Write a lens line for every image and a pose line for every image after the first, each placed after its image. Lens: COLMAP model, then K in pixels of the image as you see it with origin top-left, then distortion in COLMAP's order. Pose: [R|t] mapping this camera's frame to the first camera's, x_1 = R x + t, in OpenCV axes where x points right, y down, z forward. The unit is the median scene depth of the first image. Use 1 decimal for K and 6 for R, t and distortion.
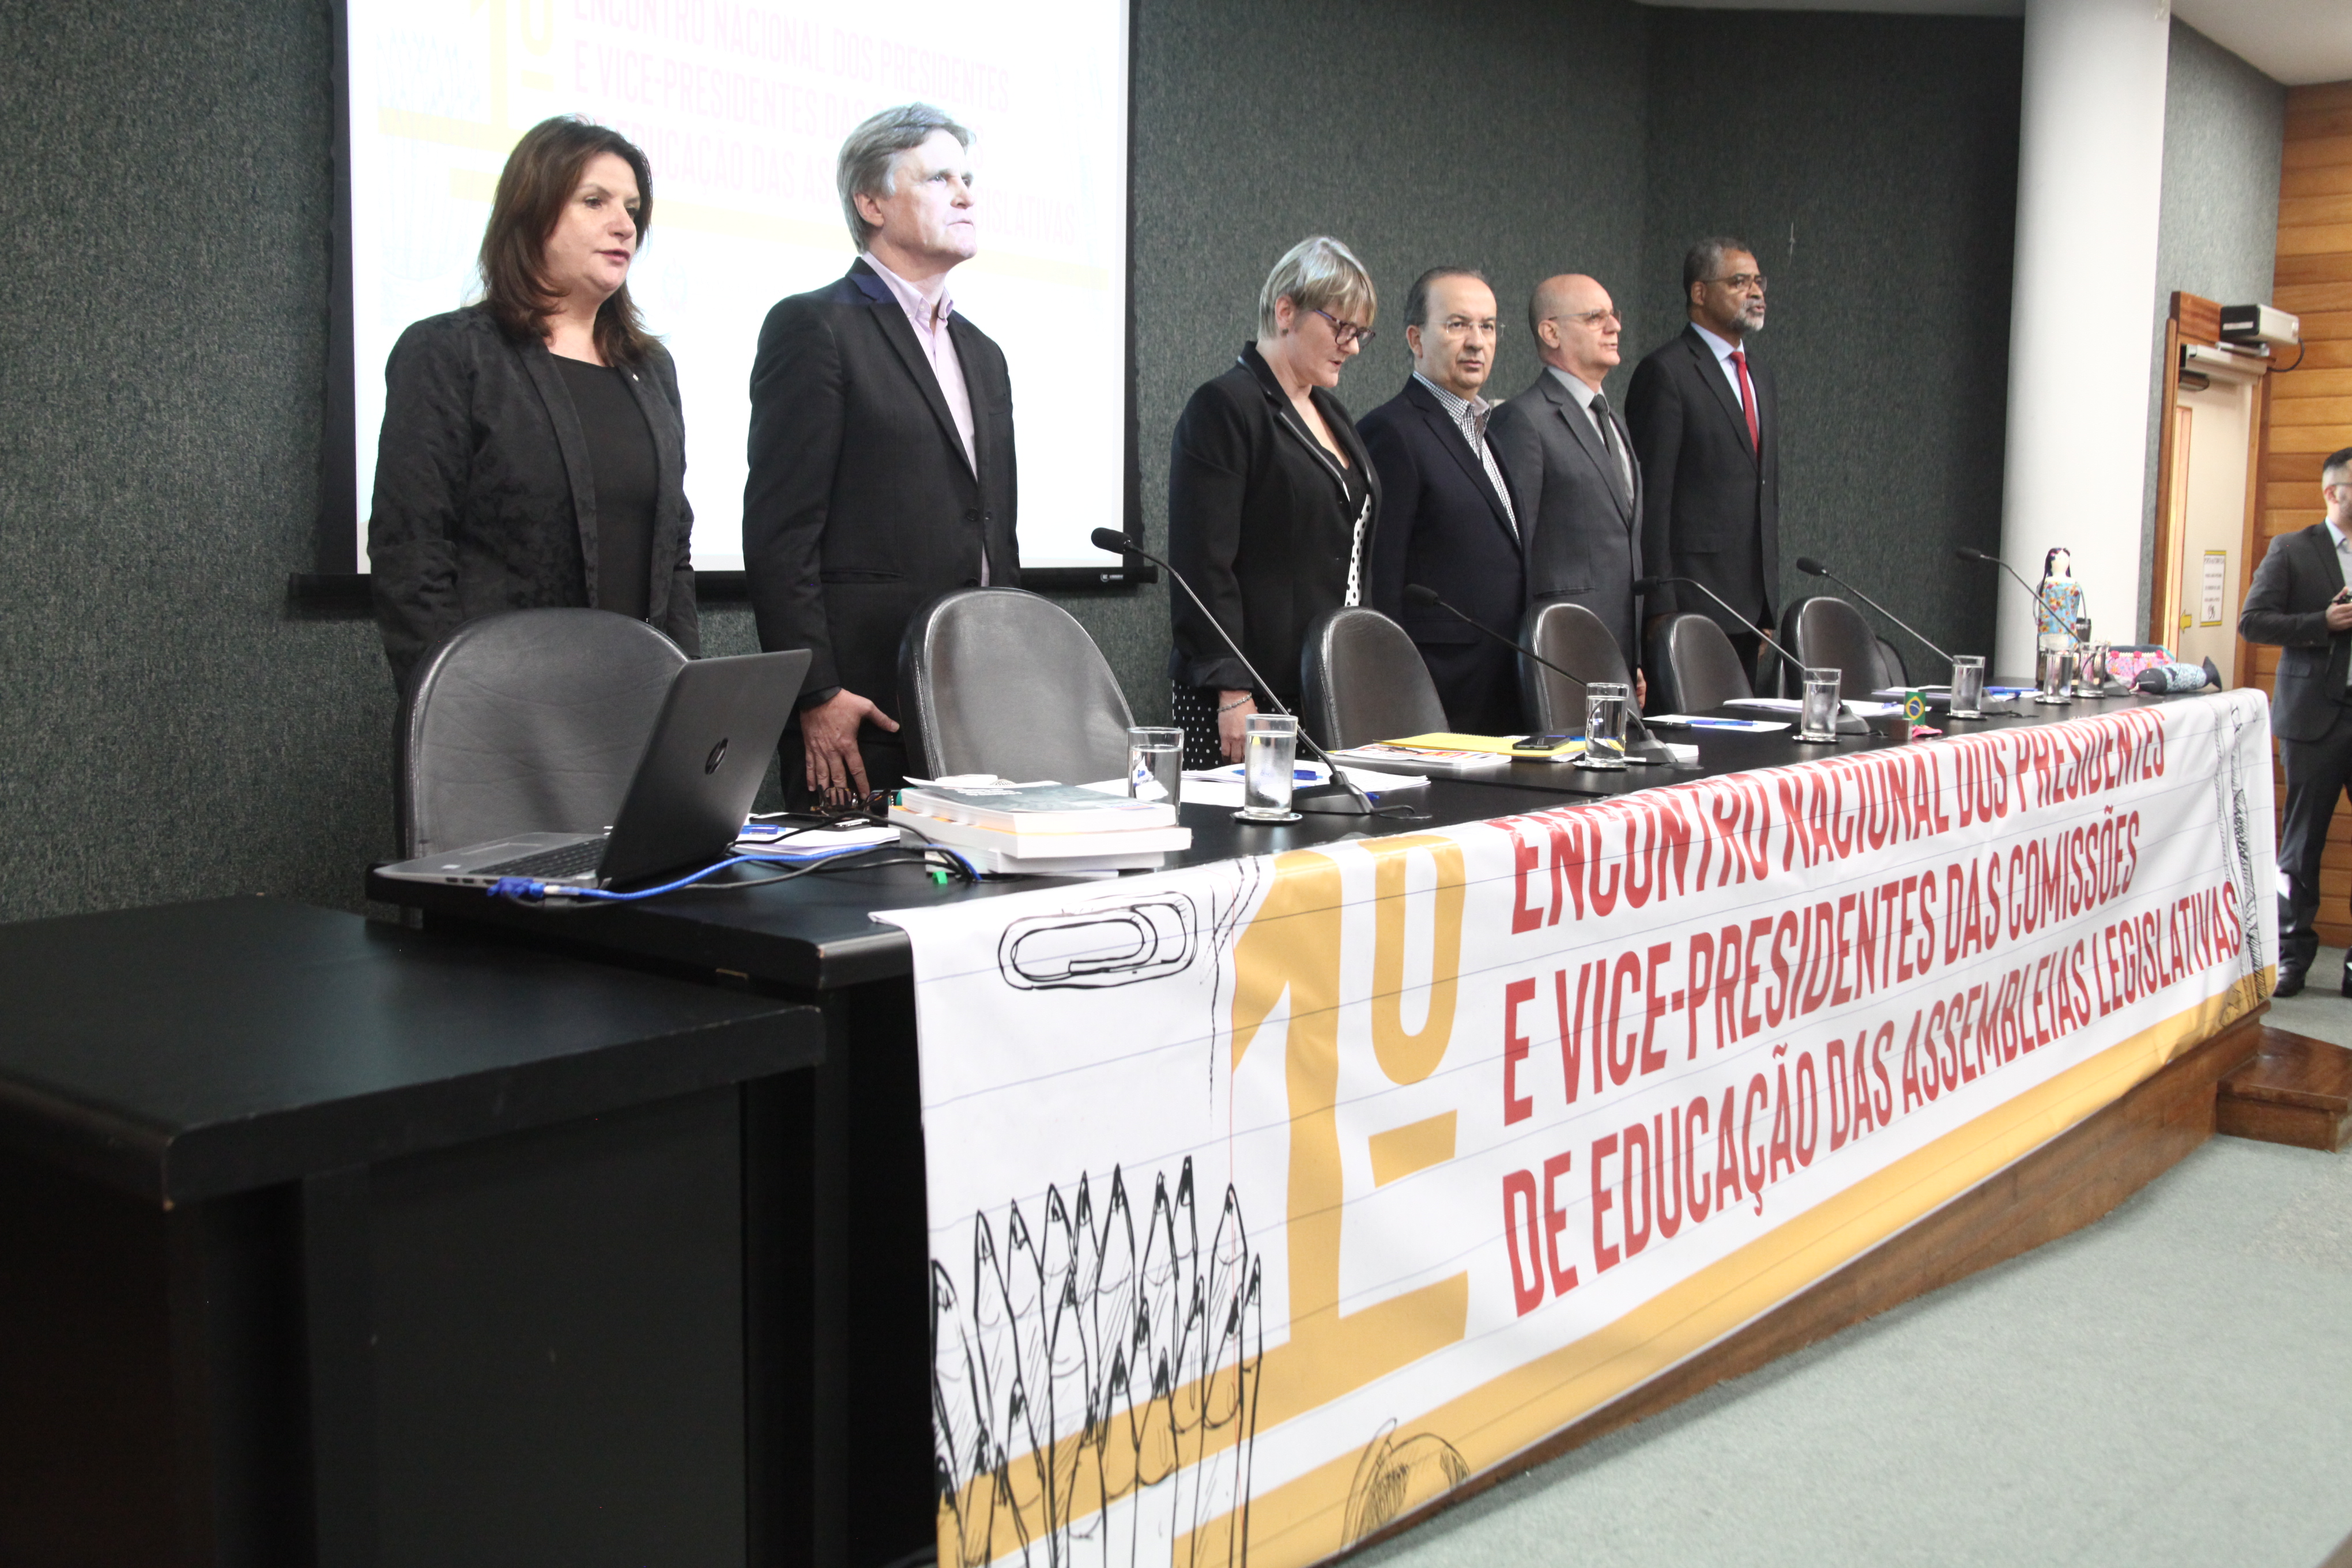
lens RADIAL K [[2365.9, 0, 1196.6], [0, 2365.9, 784.8], [0, 0, 1]] dist [-0.041380, 0.000000]
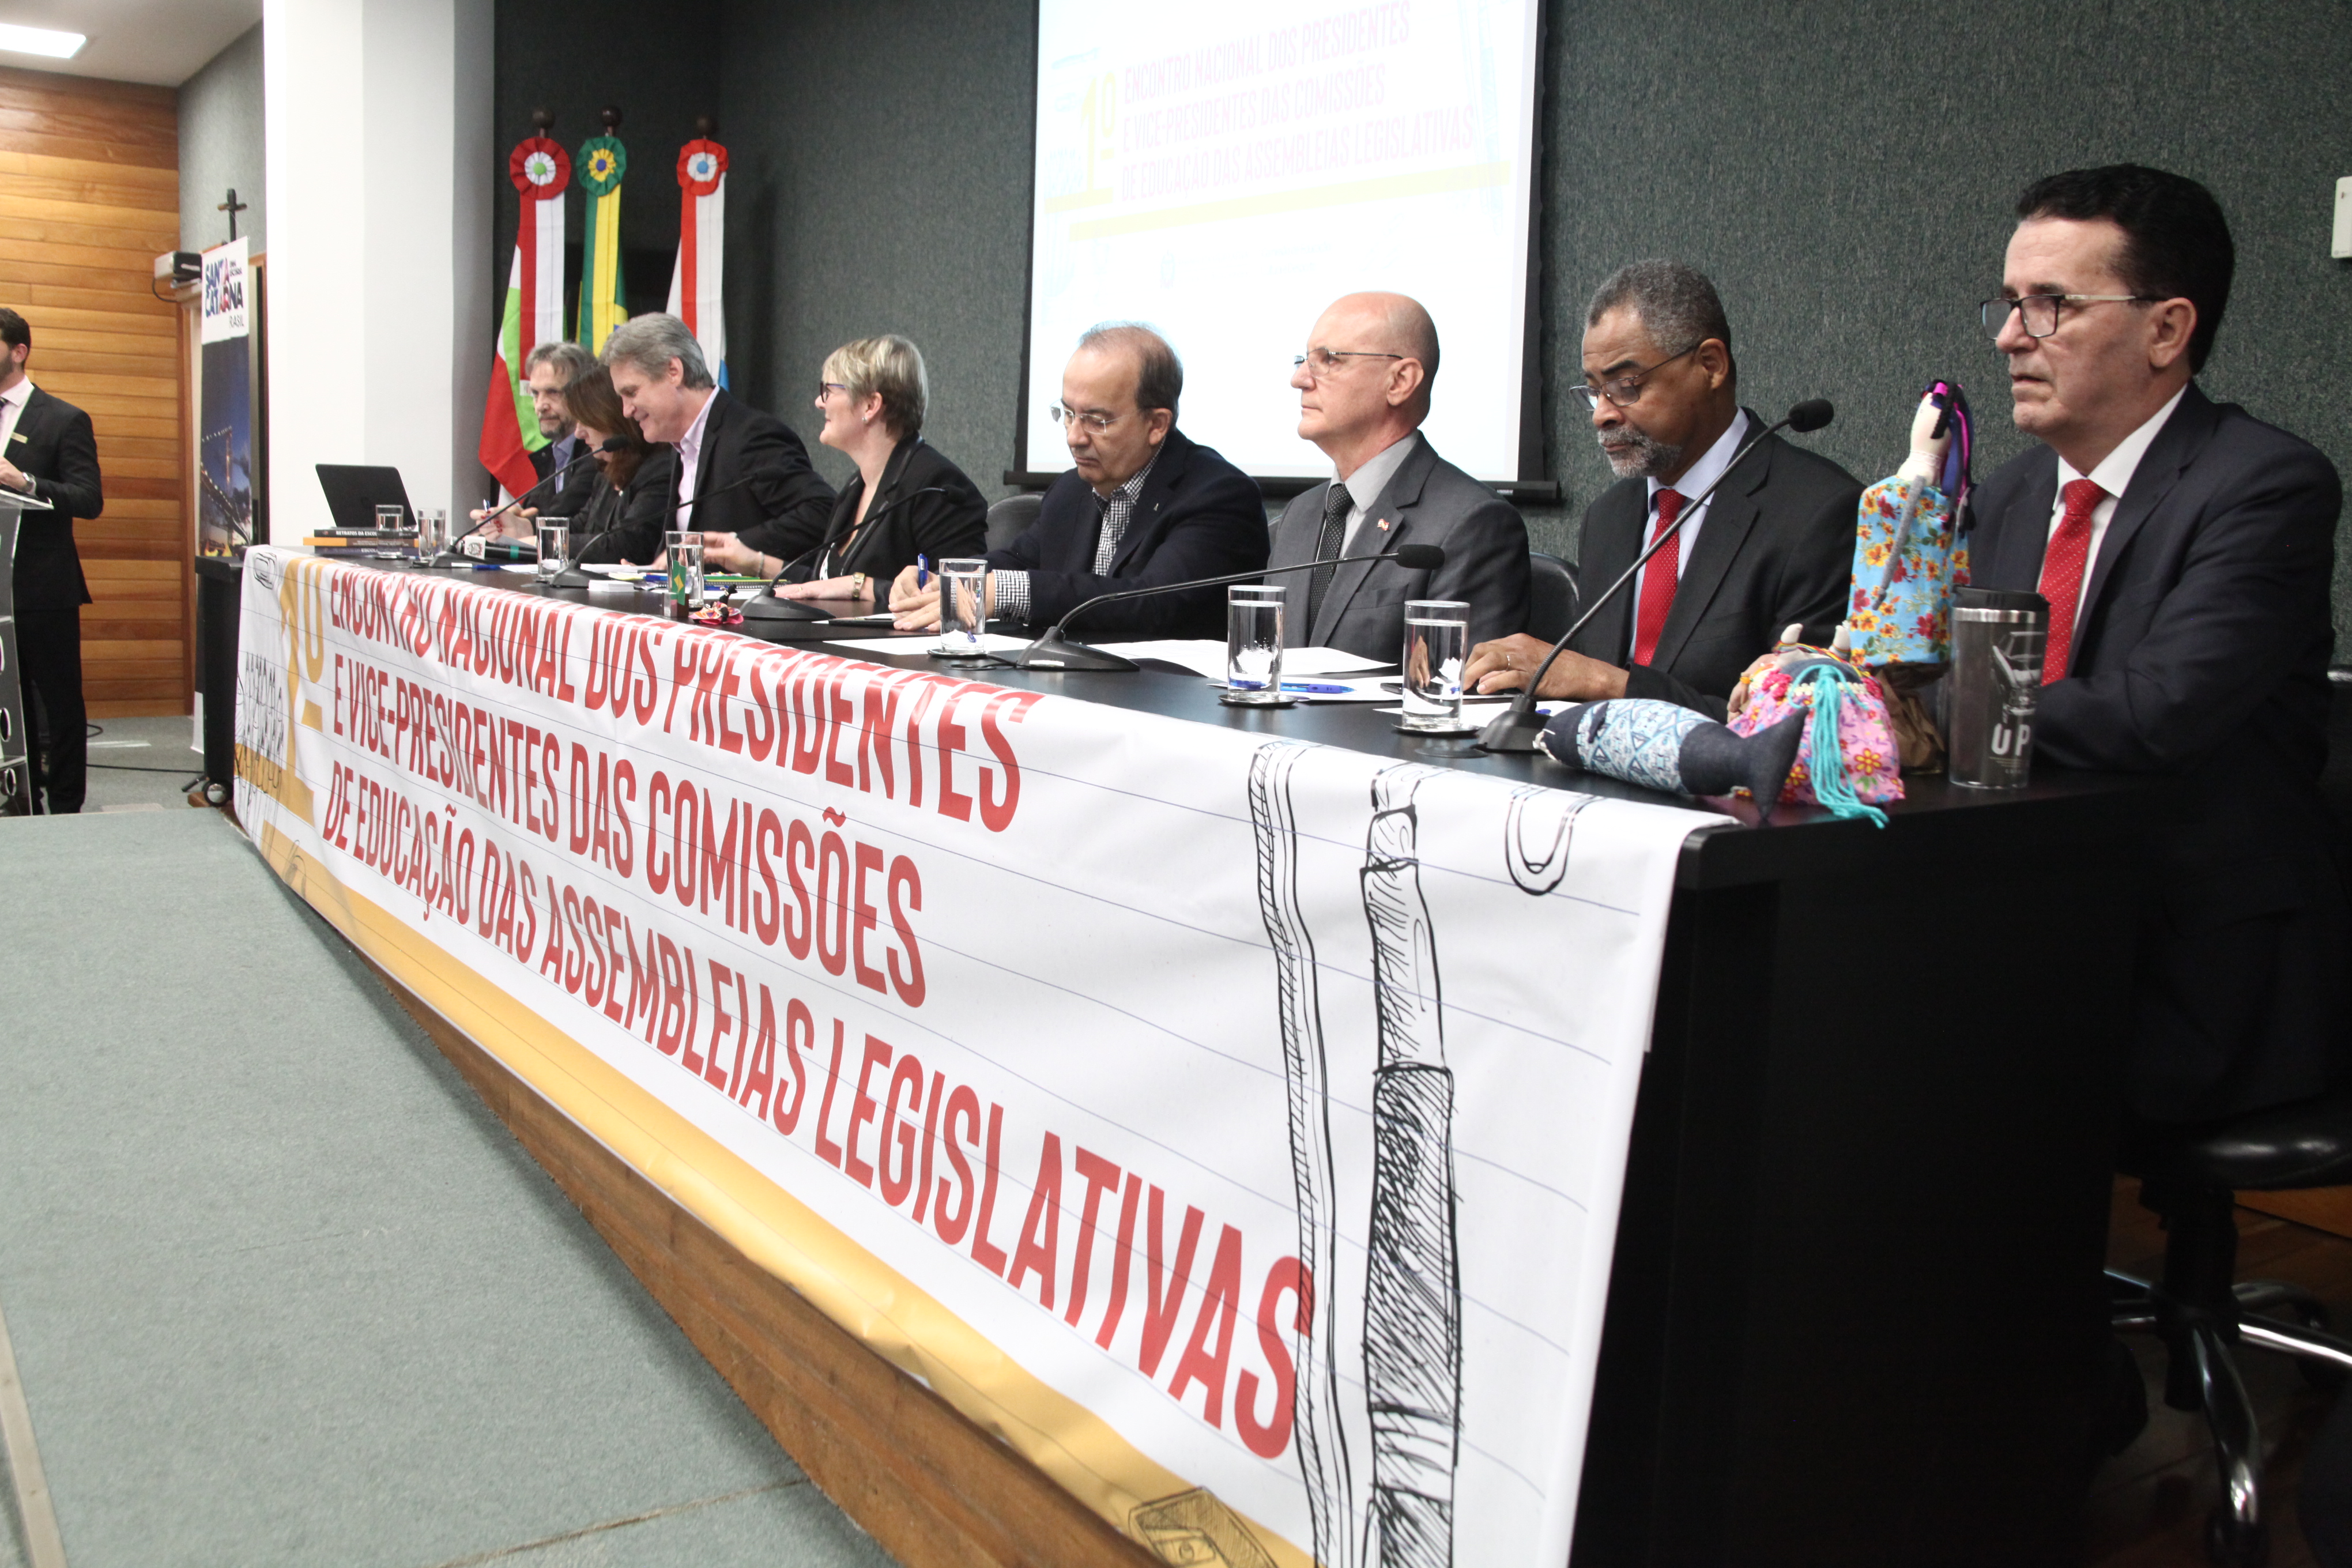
lens RADIAL K [[2094.3, 0, 1145.9], [0, 2094.3, 818.5], [0, 0, 1]] dist [-0.120445, 0.116385]
pose [[-0.314247, 0.120119, -0.941711, 1.213389], [-0.141170, 0.975021, 0.171476, -0.127951], [0.938786, 0.186828, -0.289441, 1.733559]]
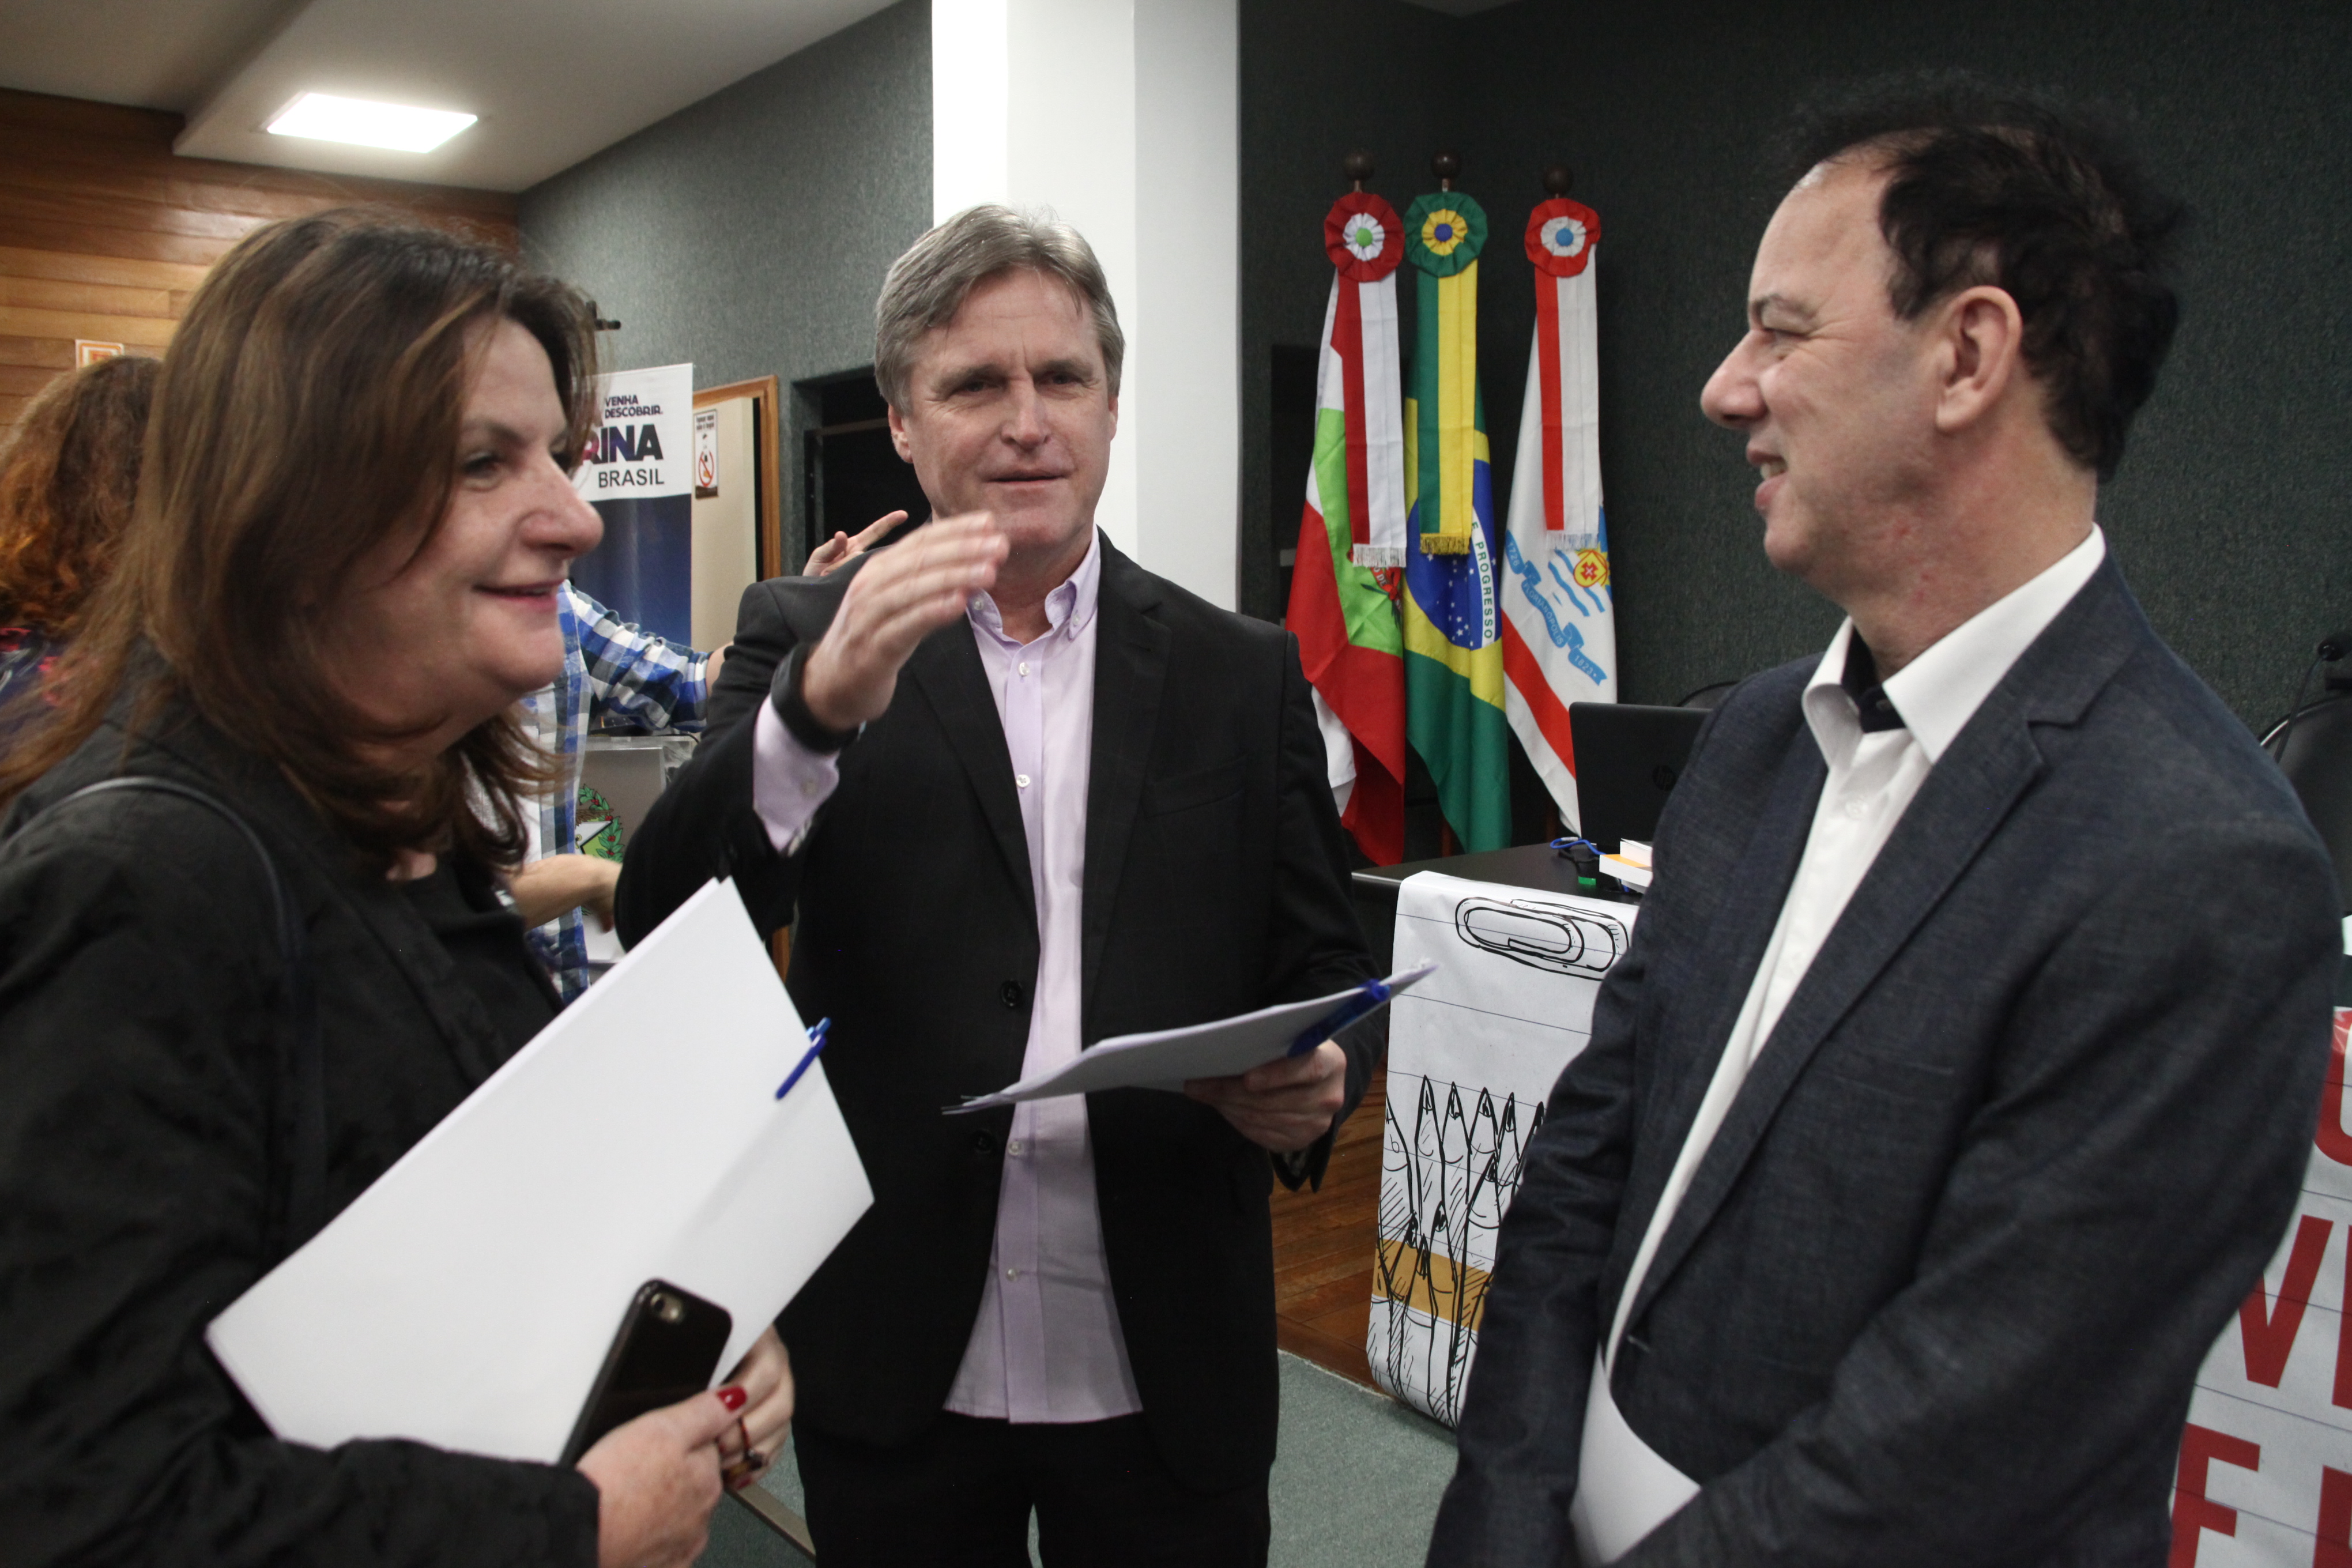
lens RADIAL K [[1851.1, 0, 1173.7], [0, 1851.1, 786.6], [0, 0, 1]] dist [-0.151221, 0.104031]
pose [[-0.221201, 0.076781, -0.972201, 0.673309], [-0.098260, 0.990068, 0.100549, -0.067067], [0.970266, 0.117770, -0.211459, 0.668002]]
